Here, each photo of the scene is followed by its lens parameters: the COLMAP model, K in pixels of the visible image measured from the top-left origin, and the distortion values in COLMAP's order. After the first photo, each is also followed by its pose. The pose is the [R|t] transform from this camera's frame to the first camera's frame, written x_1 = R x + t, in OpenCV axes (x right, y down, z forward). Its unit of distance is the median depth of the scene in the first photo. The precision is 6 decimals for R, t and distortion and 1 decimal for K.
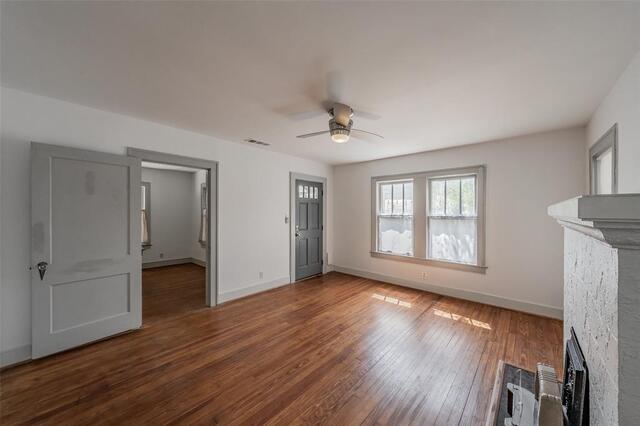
lens RADIAL K [[231.9, 0, 320.0], [0, 231.9, 213.0], [0, 0, 1]] dist [-0.000333, -0.000042]
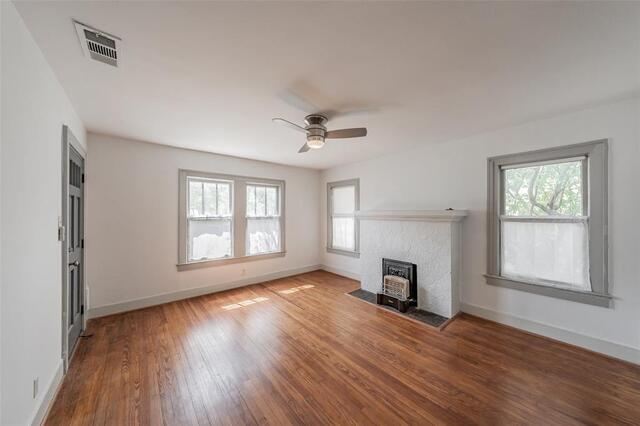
lens RADIAL K [[224.8, 0, 321.8], [0, 224.8, 209.5], [0, 0, 1]] dist [-0.000101, 0.000003]
pose [[0.128120, 0.012544, 0.991679, -0.604881], [0.005416, 0.999896, -0.013348, -0.007171], [-0.991744, 0.007081, 0.128039, 0.553966]]
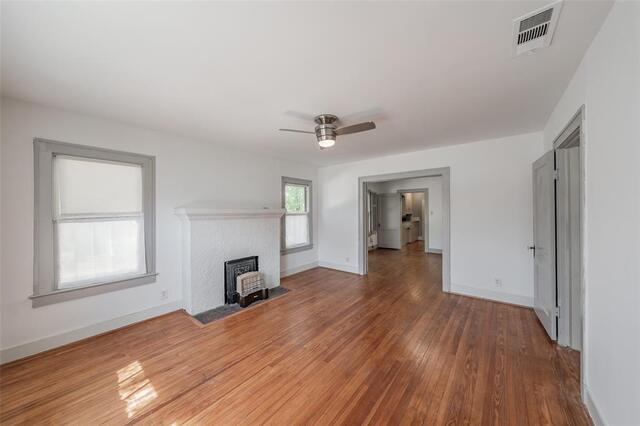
lens RADIAL K [[224.8, 0, 321.8], [0, 224.8, 209.5], [0, 0, 1]] dist [-0.000101, 0.000003]
pose [[-0.997254, 0.003957, -0.073946, 0.121859], [0.003861, 0.999992, 0.001434, -0.008385], [0.073951, 0.001144, -0.997261, 1.342071]]
